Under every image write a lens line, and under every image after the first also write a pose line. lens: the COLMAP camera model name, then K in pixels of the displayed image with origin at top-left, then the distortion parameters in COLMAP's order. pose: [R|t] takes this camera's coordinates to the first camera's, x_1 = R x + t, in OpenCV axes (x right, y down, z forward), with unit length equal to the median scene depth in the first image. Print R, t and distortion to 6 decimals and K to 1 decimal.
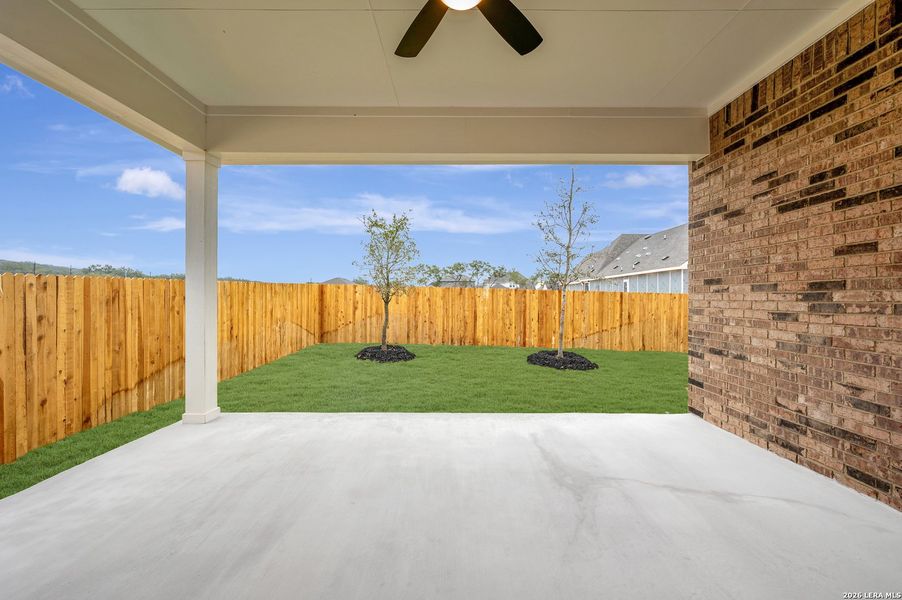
lens RADIAL K [[363.4, 0, 449.2], [0, 363.4, 297.4], [0, 0, 1]] dist [-0.001844, -0.000891]
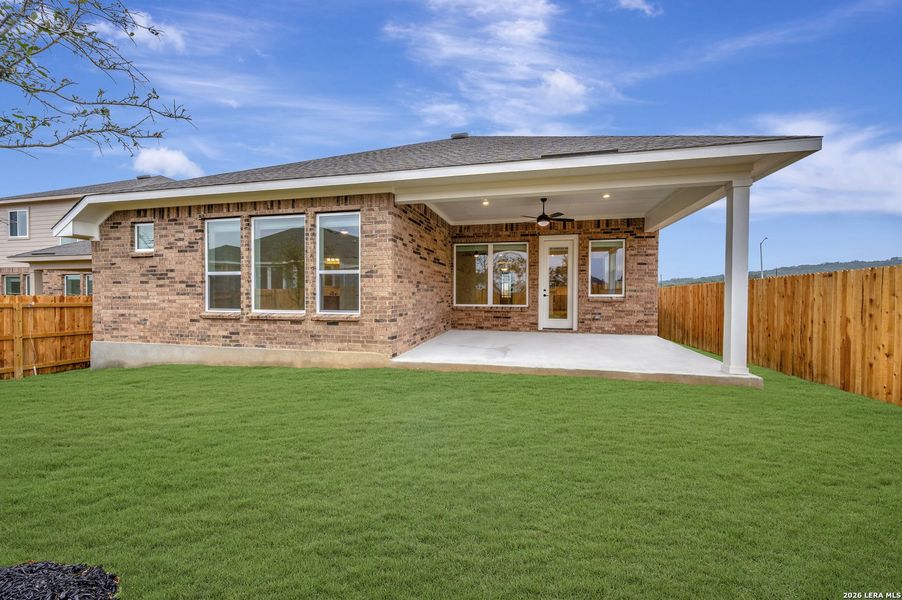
lens RADIAL K [[363.4, 0, 451.5], [0, 363.4, 301.7], [0, 0, 1]] dist [-0.001844, -0.000891]
pose [[-0.976320, -0.009583, 0.216118, 0.073077], [-0.006231, 0.999850, 0.016186, 0.043369], [-0.216240, 0.014456, -0.976233, 2.259094]]
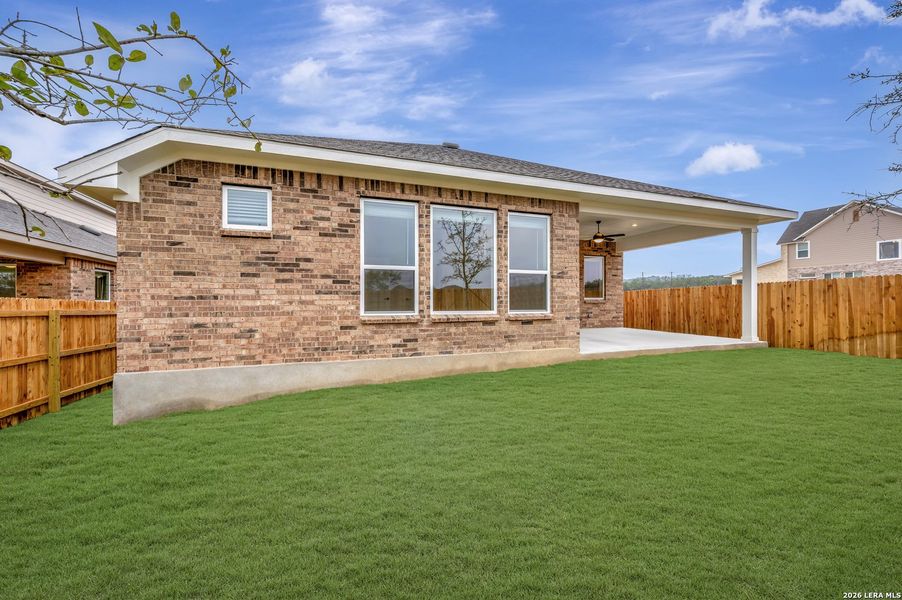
lens RADIAL K [[363.4, 0, 476.6], [0, 363.4, 304.9], [0, 0, 1]] dist [-0.001844, -0.000891]
pose [[-0.932018, 0.002714, -0.362401, 1.609141], [0.002694, 0.999996, 0.000562, 0.084794], [0.362401, -0.000452, -0.932022, 2.233611]]
